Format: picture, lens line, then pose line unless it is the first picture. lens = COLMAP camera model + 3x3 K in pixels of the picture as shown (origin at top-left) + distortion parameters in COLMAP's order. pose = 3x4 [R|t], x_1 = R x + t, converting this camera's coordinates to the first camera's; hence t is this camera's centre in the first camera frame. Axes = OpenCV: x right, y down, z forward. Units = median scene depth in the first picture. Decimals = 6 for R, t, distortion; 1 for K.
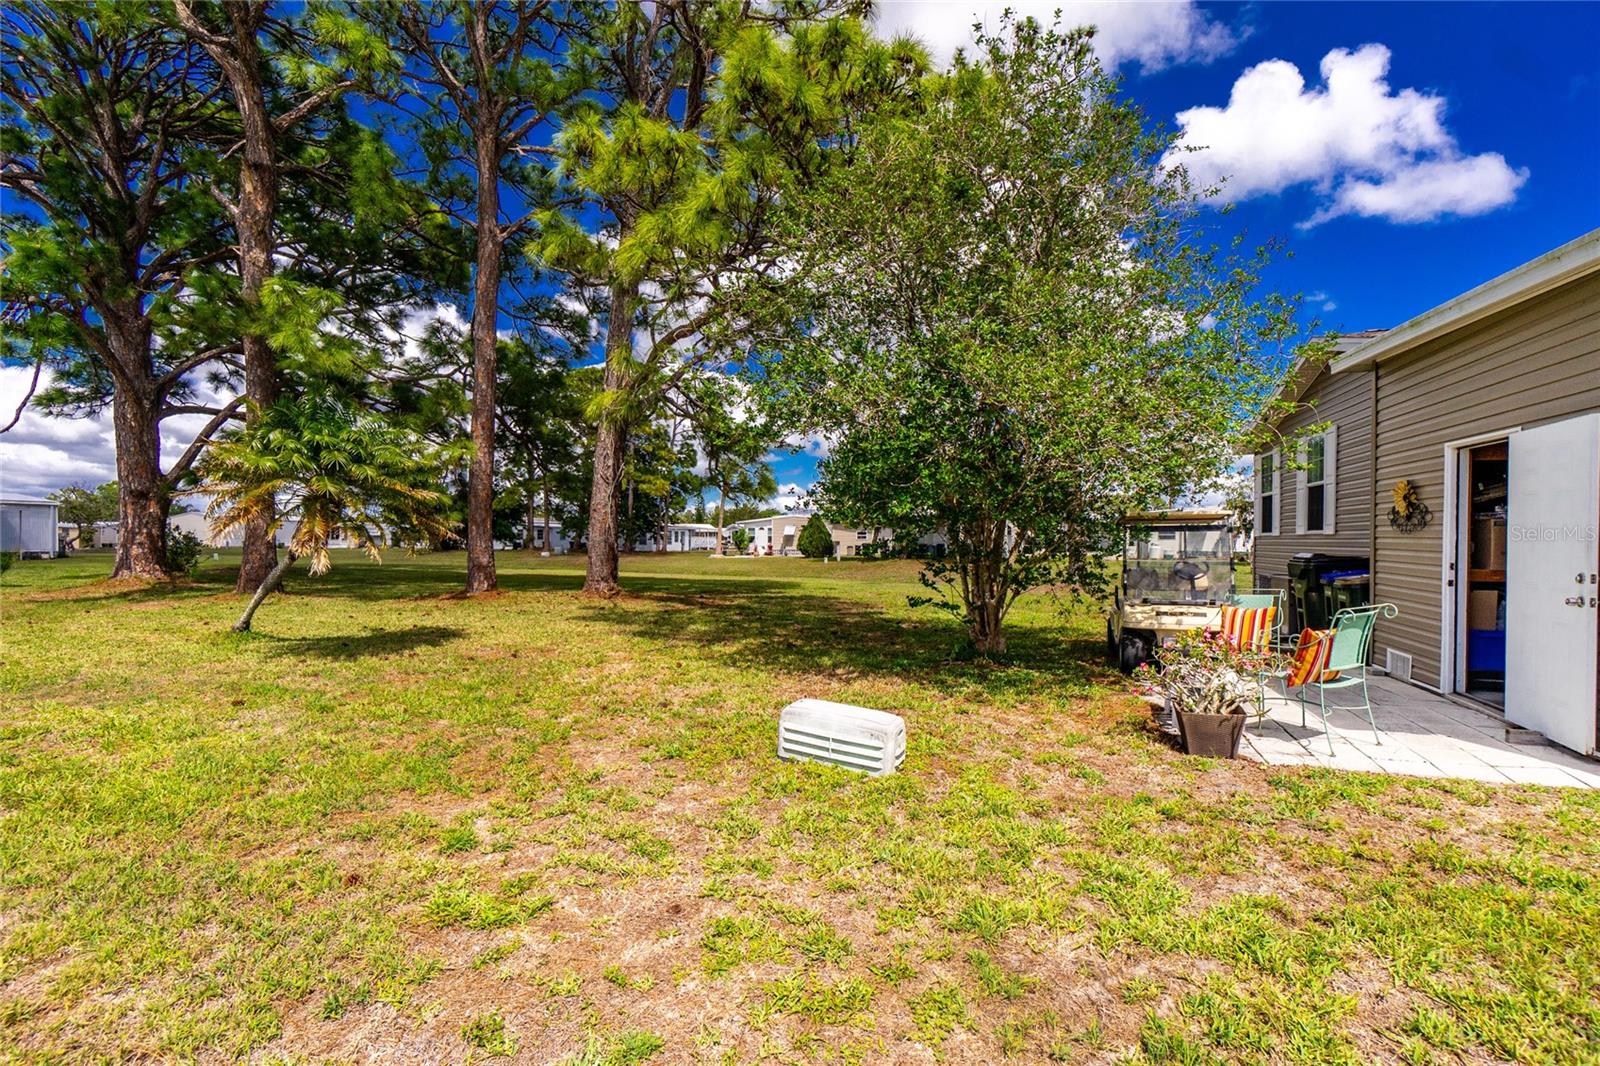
lens RADIAL K [[703.3, 0, 792.3], [0, 703.3, 539.8], [0, 0, 1]] dist [-0.001361, 0.001483]
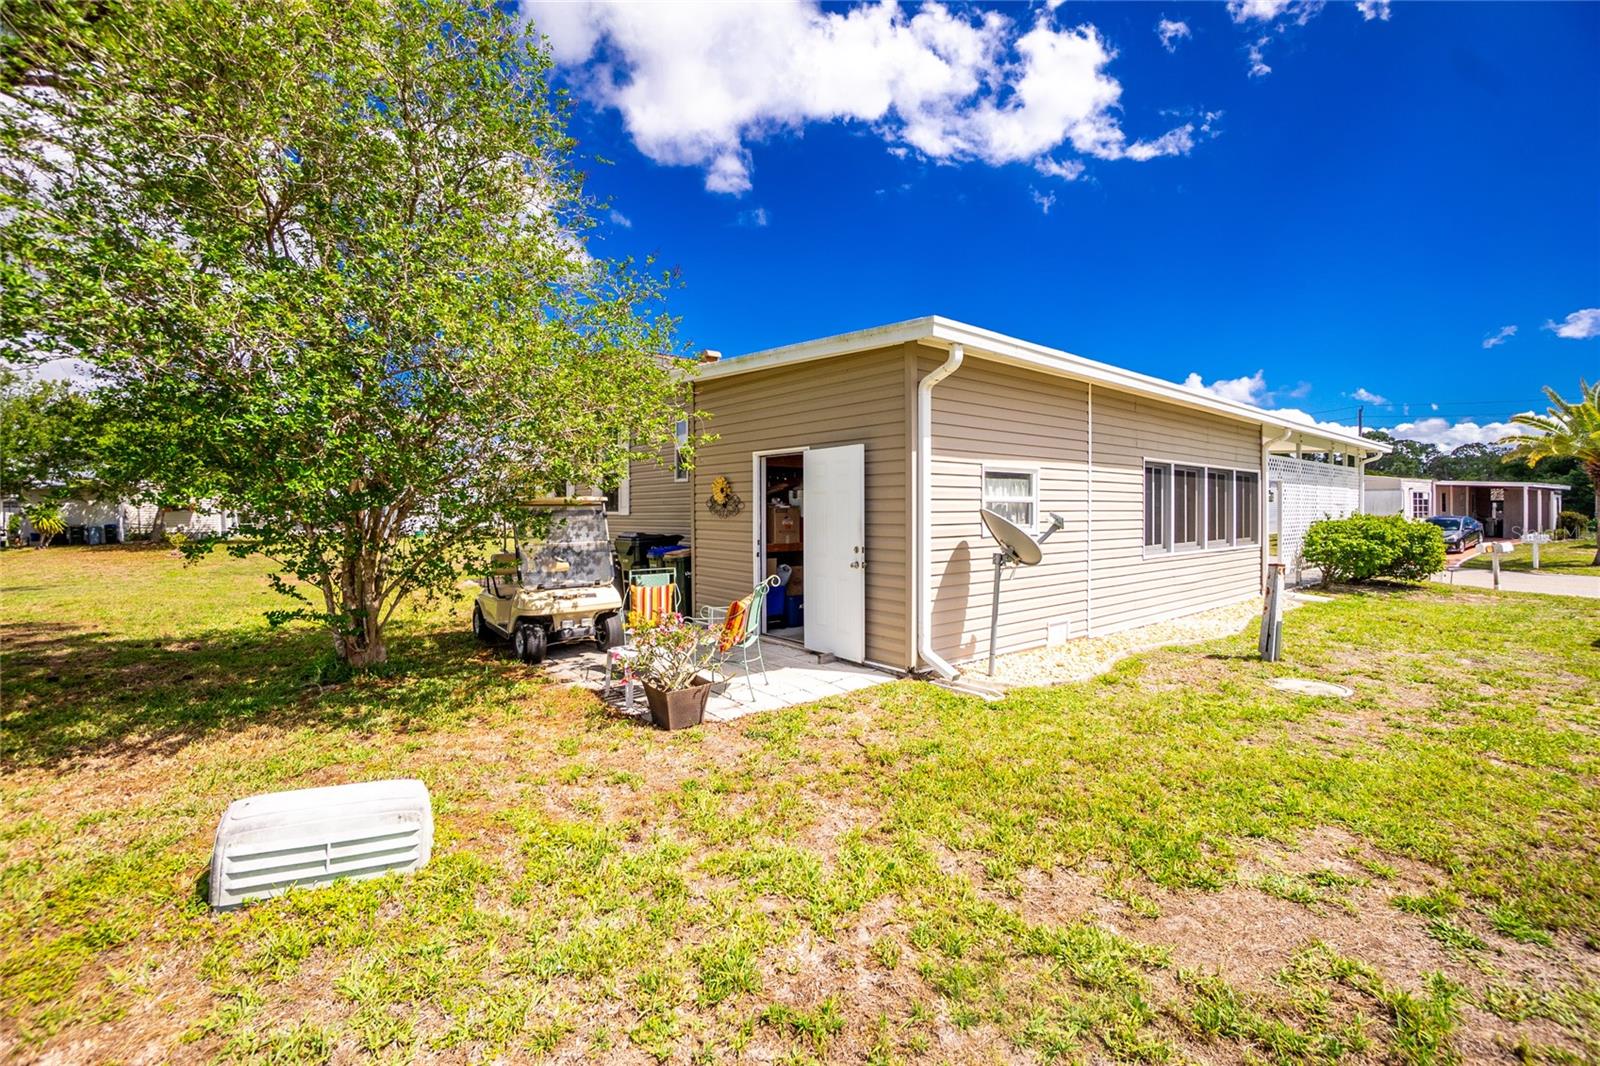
lens RADIAL K [[710.6, 0, 801.2], [0, 710.6, 516.6], [0, 0, 1]] dist [-0.062687, 0.023425]
pose [[0.528398, -0.011348, 0.848921, -0.249191], [0.008811, 0.999930, 0.007882, -0.029354], [-0.848951, 0.003315, 0.528461, 0.261886]]
